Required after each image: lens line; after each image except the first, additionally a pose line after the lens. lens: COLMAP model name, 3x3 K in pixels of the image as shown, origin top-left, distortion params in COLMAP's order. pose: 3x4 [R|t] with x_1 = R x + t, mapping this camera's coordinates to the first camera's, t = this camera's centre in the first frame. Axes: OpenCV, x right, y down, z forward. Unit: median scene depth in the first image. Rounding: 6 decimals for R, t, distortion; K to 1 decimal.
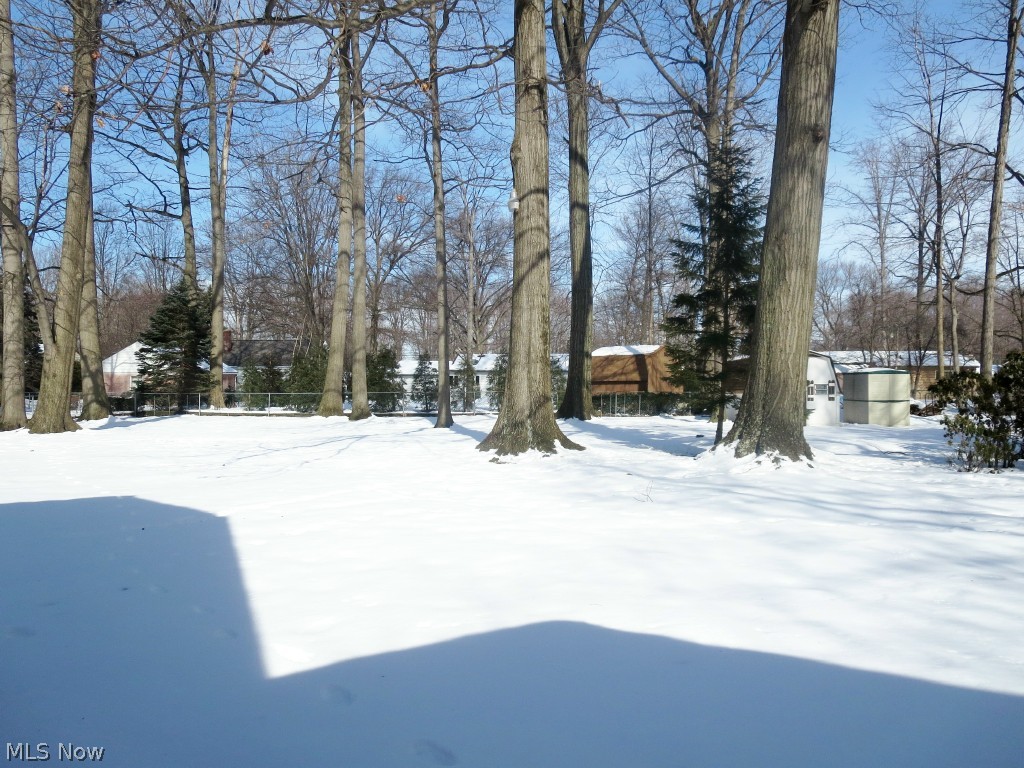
lens RADIAL K [[724.7, 0, 512.5], [0, 724.7, 390.1], [0, 0, 1]] dist [0.000141, 0.002506]
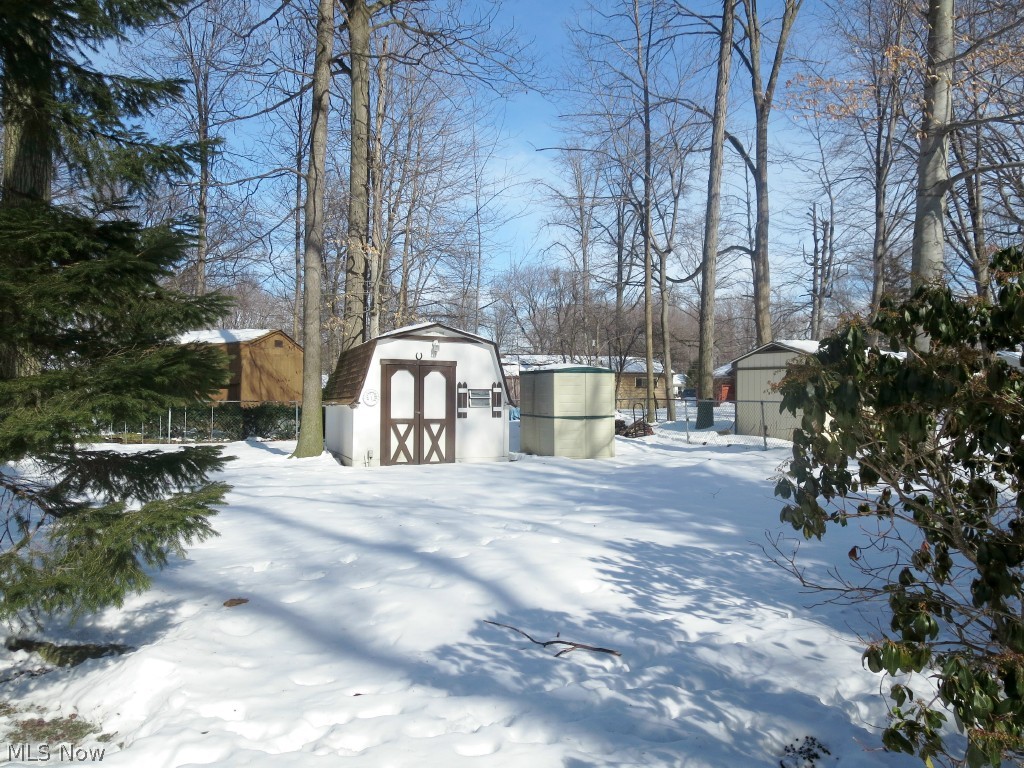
lens RADIAL K [[724.7, 0, 511.6], [0, 724.7, 383.3], [0, 0, 1]] dist [0.000141, 0.002506]
pose [[0.932990, 0.009464, 0.359779, 0.185456], [-0.002273, 0.999789, -0.020405, -0.000794], [-0.359896, 0.018220, 0.932814, 0.347883]]
